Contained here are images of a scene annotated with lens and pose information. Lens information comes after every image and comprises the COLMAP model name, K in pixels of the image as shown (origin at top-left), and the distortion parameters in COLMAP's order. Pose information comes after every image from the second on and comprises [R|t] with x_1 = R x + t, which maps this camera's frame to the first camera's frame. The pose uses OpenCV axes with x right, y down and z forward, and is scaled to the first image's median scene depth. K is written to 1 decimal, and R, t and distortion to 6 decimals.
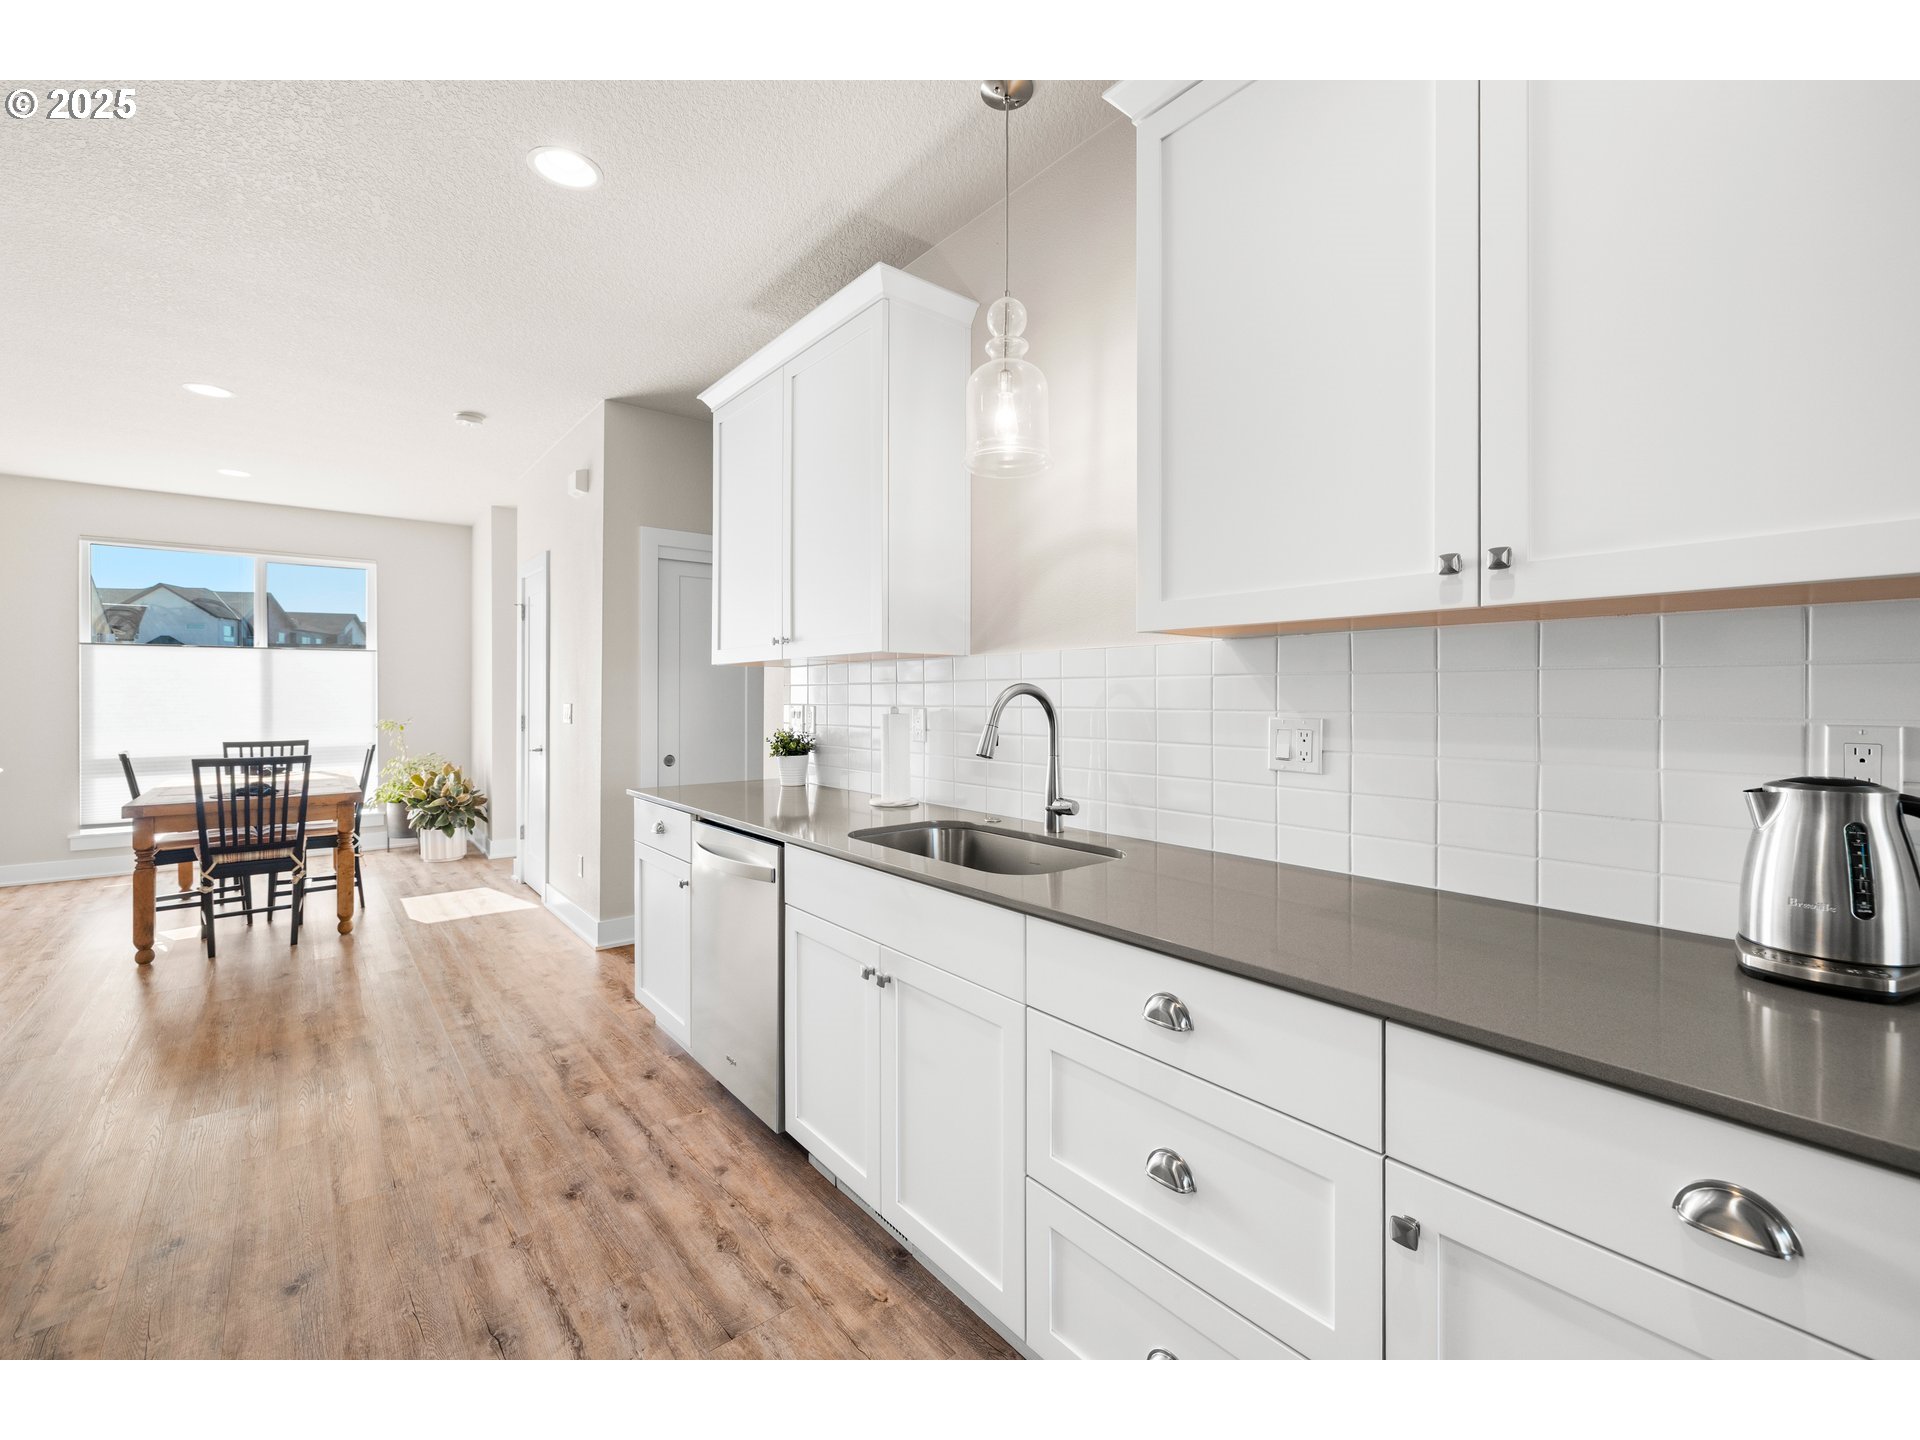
lens RADIAL K [[790.6, 0, 963.0], [0, 790.6, 707.4], [0, 0, 1]] dist [-0.023257, -0.000069]
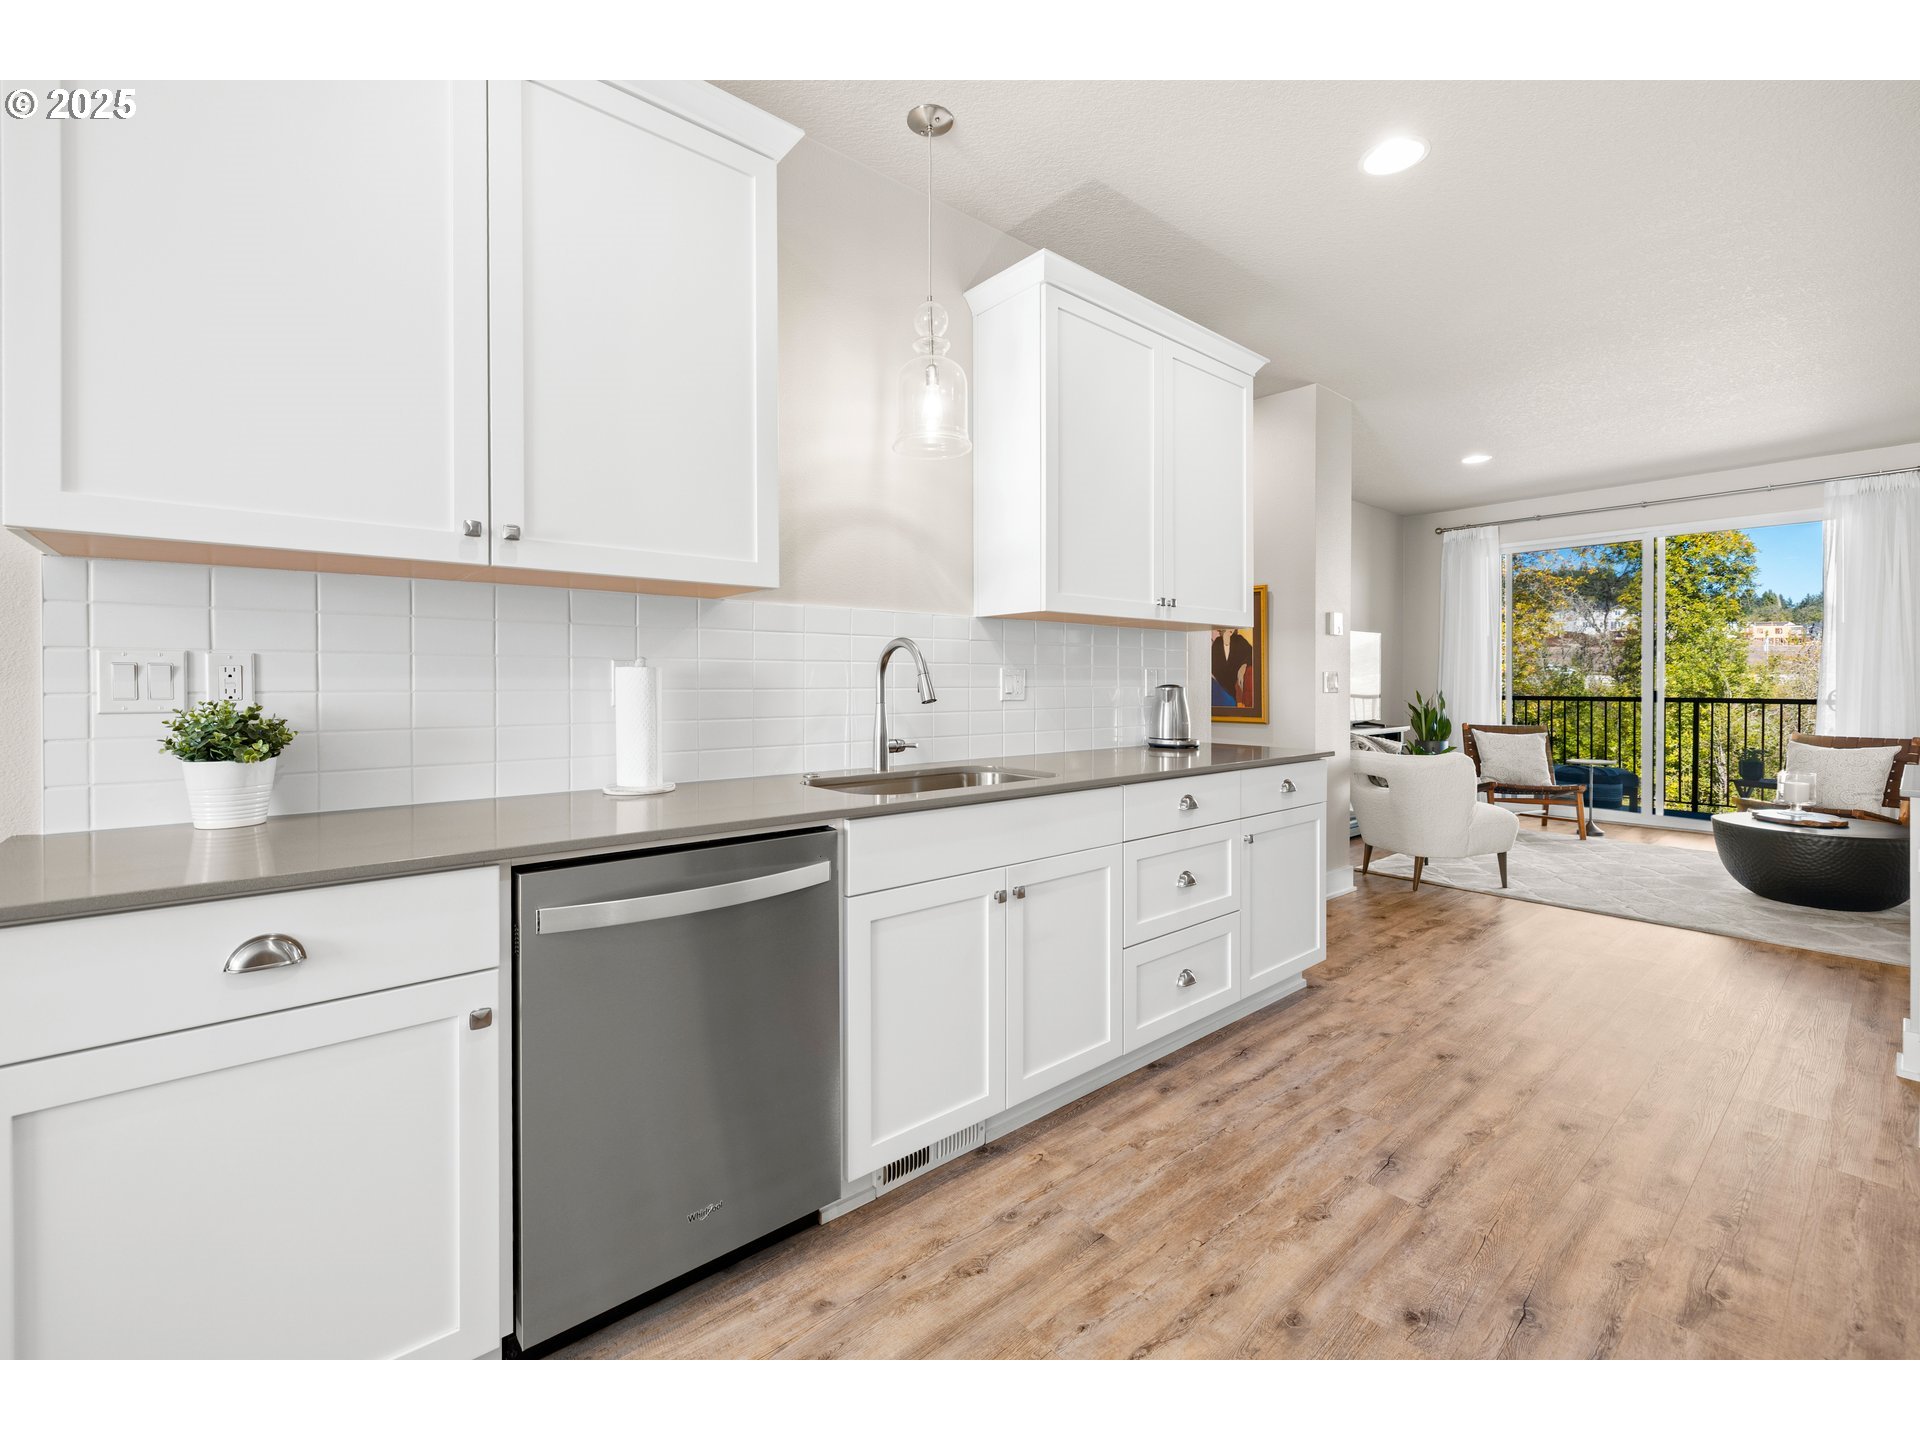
lens RADIAL K [[824.2, 0, 965.5], [0, 824.2, 679.9], [0, 0, 1]] dist [0.002587, -0.000264]
pose [[-0.010743, -0.010030, 0.999892, -1.151963], [-0.001656, 0.999948, 0.010013, 0.019124], [-0.999941, -0.001548, -0.010759, 0.963251]]
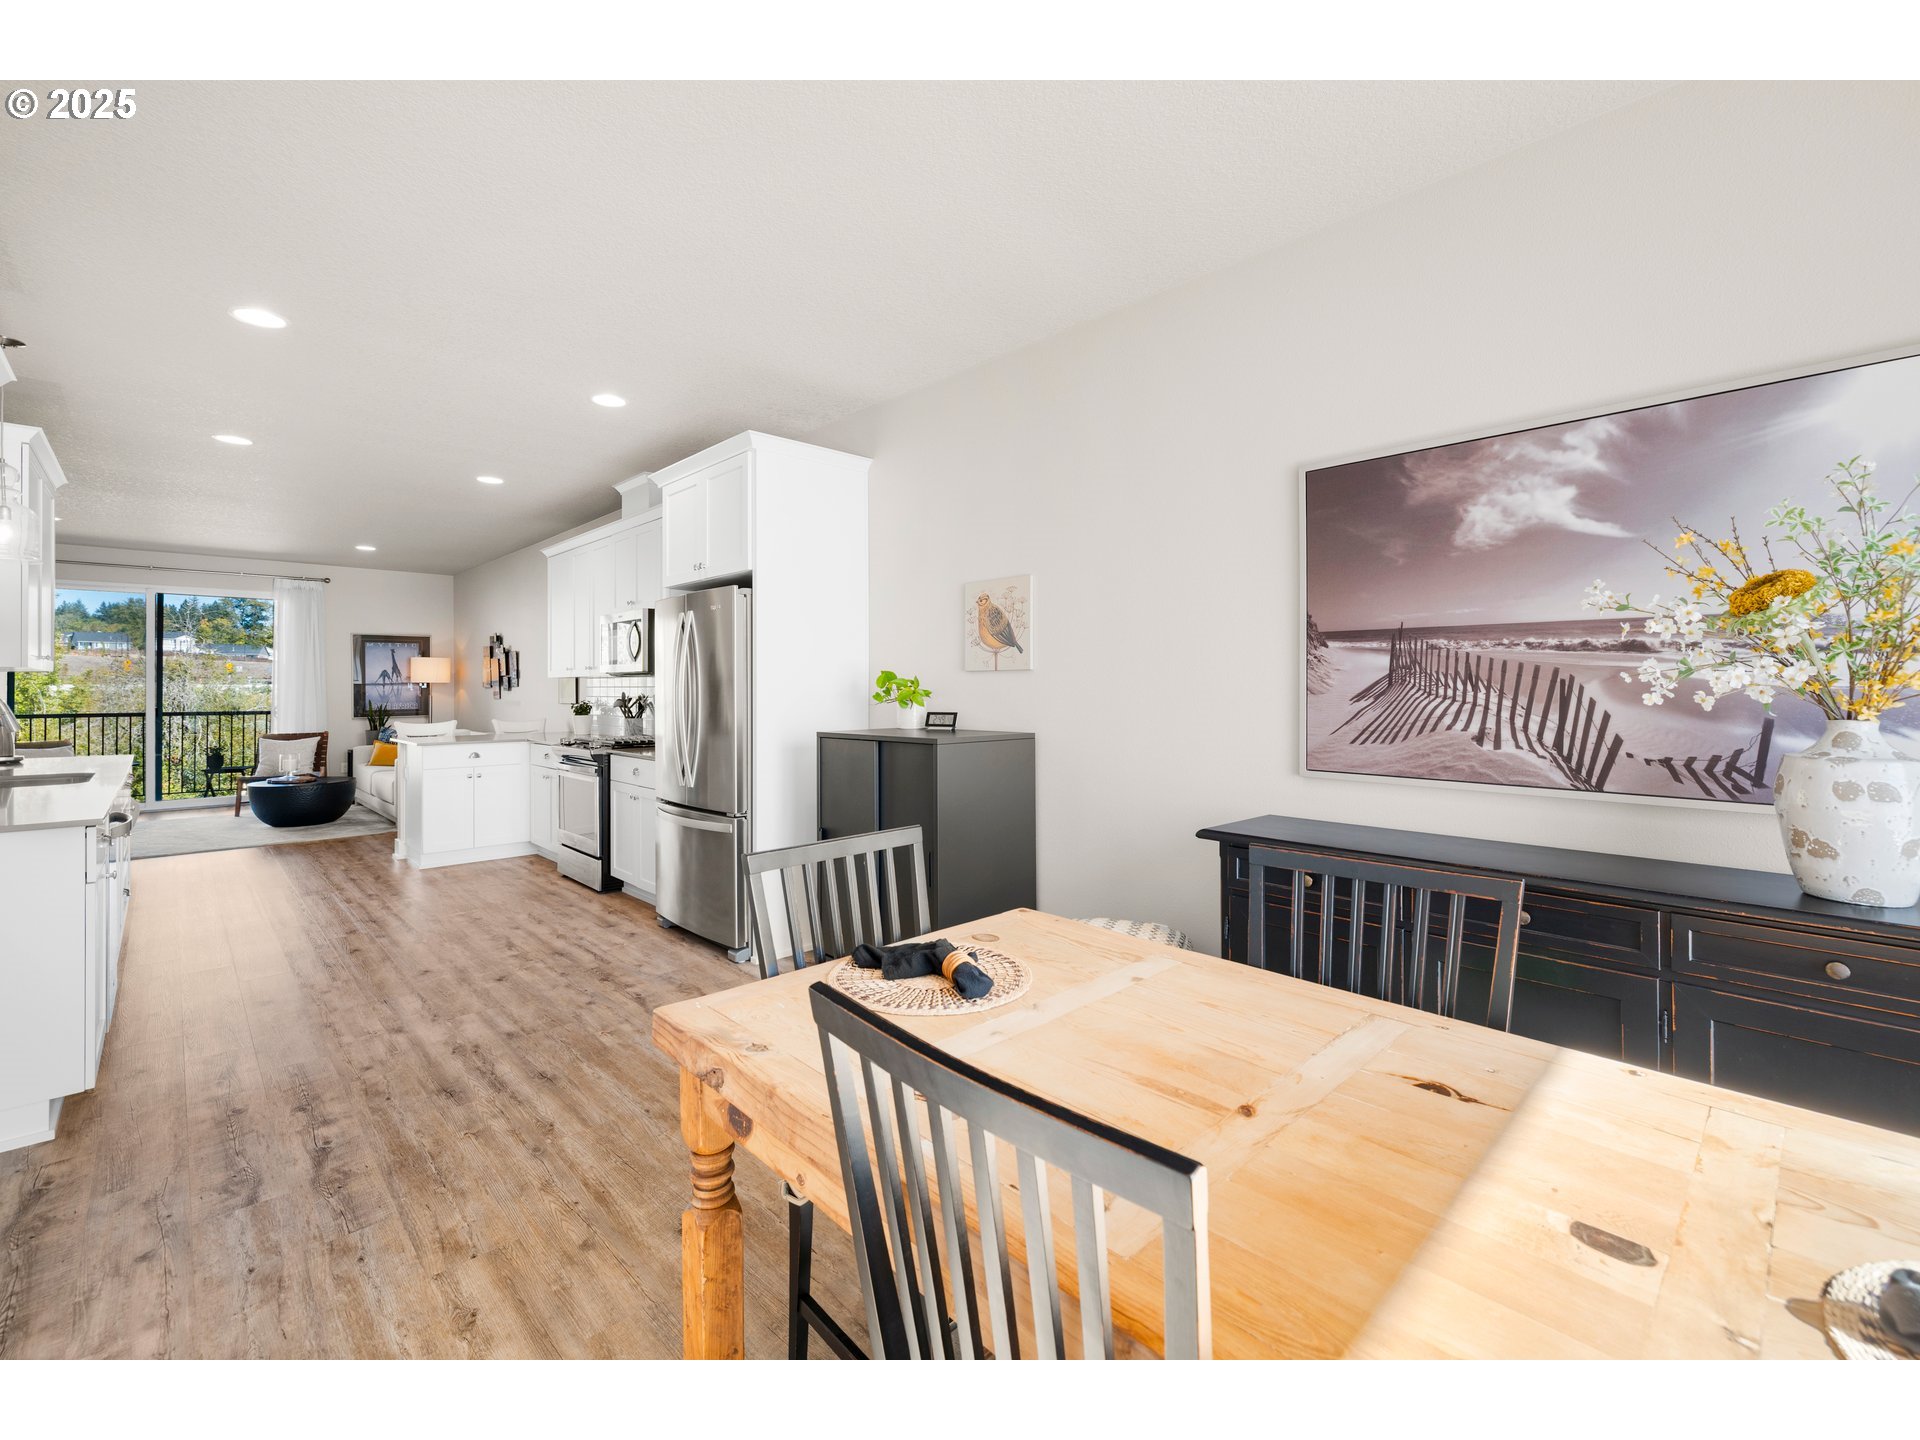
lens RADIAL K [[824.2, 0, 965.5], [0, 824.2, 679.9], [0, 0, 1]] dist [0.002587, -0.000264]
pose [[-0.997811, -0.009038, -0.065503, -1.974665], [-0.008258, 0.999892, -0.012163, -0.049148], [0.065605, -0.011595, -0.997778, 3.037218]]
